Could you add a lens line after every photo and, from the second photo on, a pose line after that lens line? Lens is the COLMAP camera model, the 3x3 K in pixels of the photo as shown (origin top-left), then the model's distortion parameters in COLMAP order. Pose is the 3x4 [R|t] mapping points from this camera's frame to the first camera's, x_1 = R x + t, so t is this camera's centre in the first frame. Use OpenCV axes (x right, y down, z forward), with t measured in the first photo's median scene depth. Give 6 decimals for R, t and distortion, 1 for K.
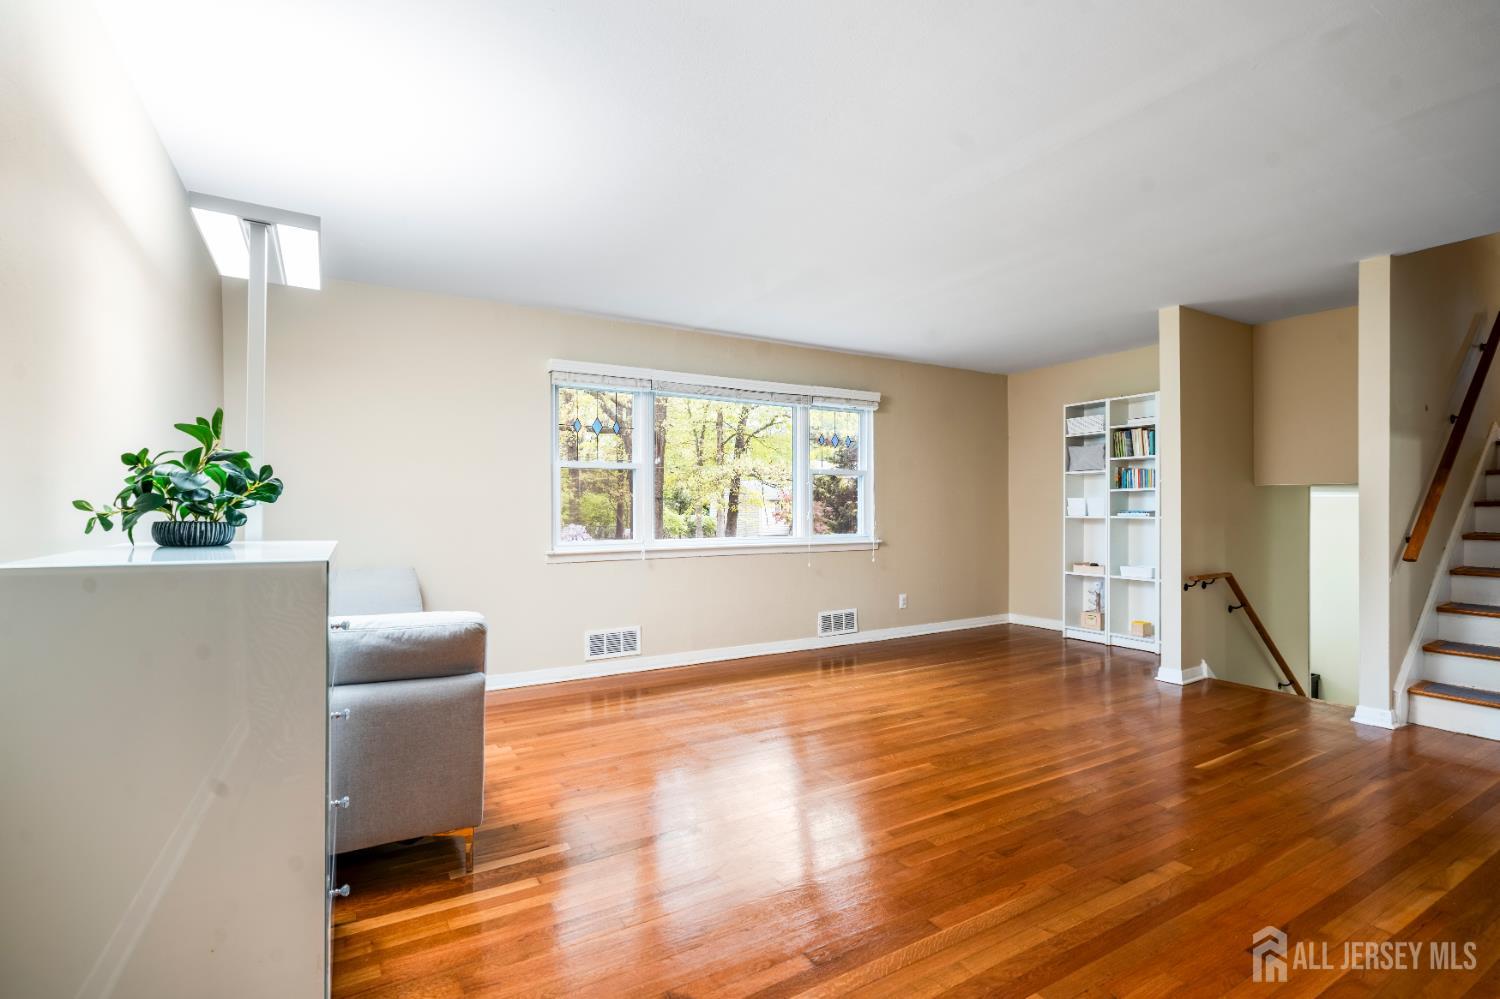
lens RADIAL K [[688.1, 0, 749.0], [0, 688.1, 505.0], [0, 0, 1]] dist [-0.014053, 0.000932]
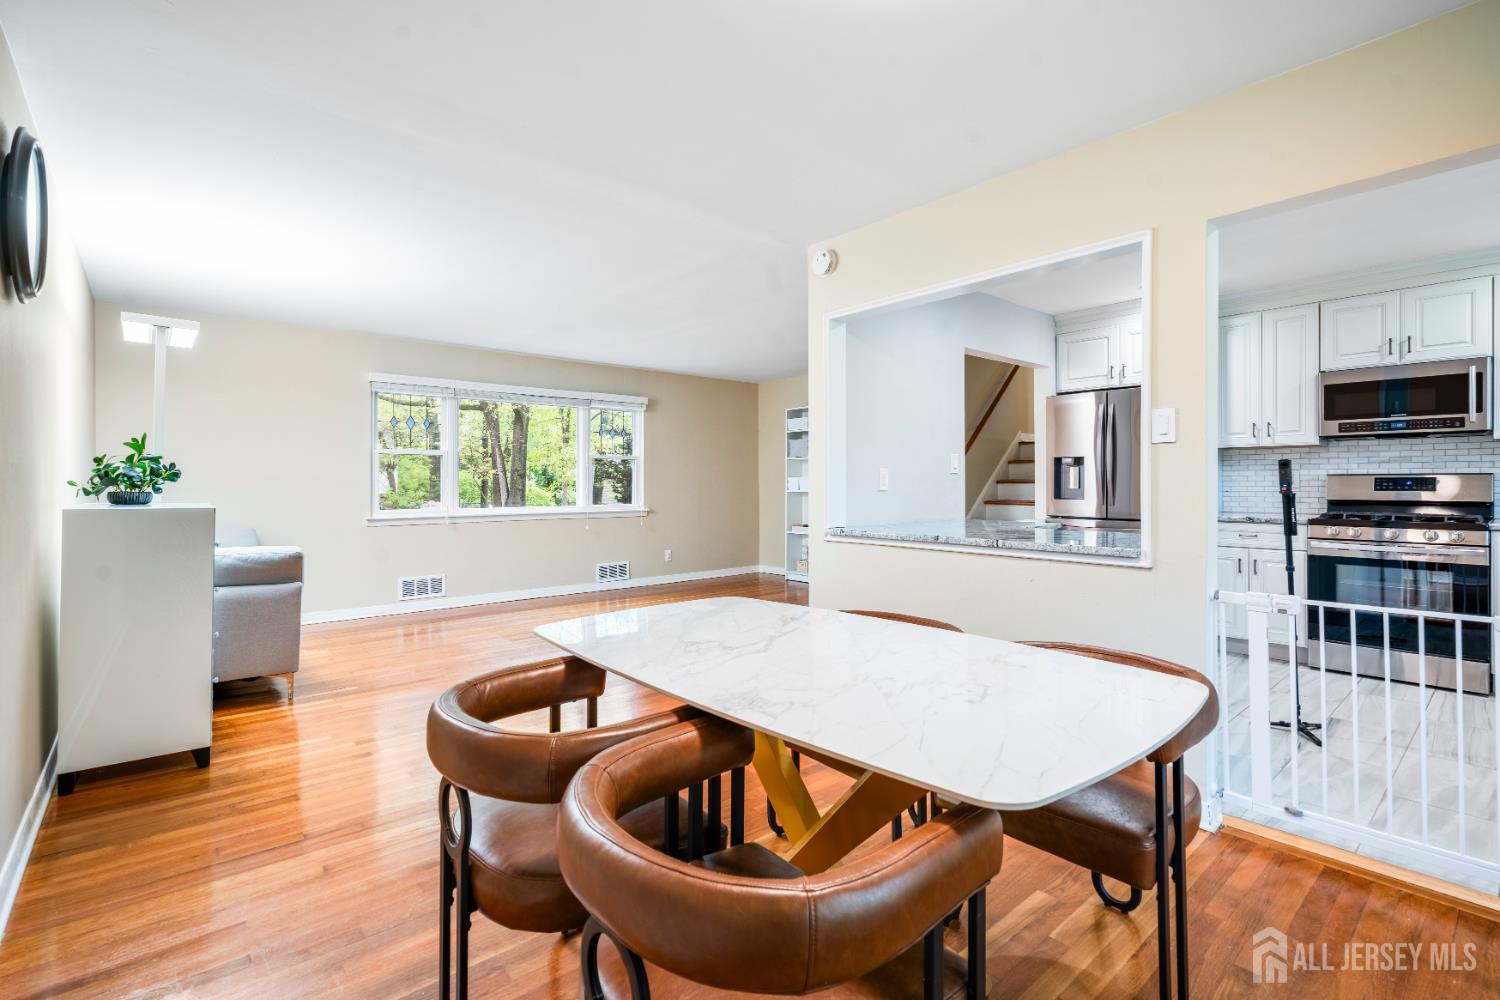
lens RADIAL K [[688.1, 0, 767.2], [0, 688.1, 474.7], [0, 0, 1]] dist [-0.014053, 0.000932]
pose [[0.981483, 0.002441, 0.191536, 0.231354], [-0.000578, 0.999952, -0.009784, -0.002486], [-0.191550, 0.009492, 0.981437, -0.485641]]
